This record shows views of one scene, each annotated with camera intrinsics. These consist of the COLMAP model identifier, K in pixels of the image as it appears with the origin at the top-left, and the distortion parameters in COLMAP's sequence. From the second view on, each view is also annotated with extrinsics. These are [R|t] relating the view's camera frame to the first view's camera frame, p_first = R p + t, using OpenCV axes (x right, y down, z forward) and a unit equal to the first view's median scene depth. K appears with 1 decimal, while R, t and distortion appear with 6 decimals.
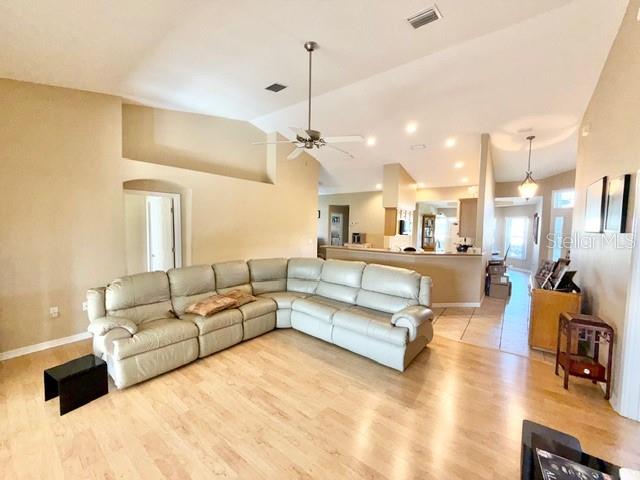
lens RADIAL K [[256.7, 0, 319.5], [0, 256.7, 238.8], [0, 0, 1]] dist [-0.002387, -0.000344]
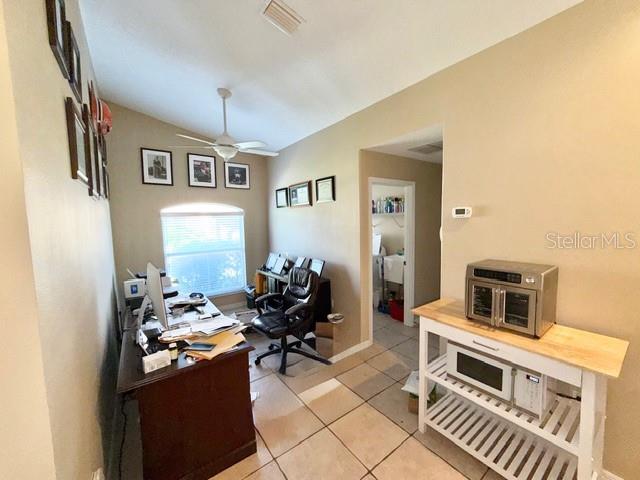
lens RADIAL K [[256.7, 0, 319.2], [0, 256.7, 238.8], [0, 0, 1]] dist [-0.002387, -0.000344]
pose [[0.957981, -0.018690, -0.286221, 0.073115], [0.022455, 0.999699, 0.009877, -0.041515], [0.285950, -0.015889, 0.958113, 0.738107]]
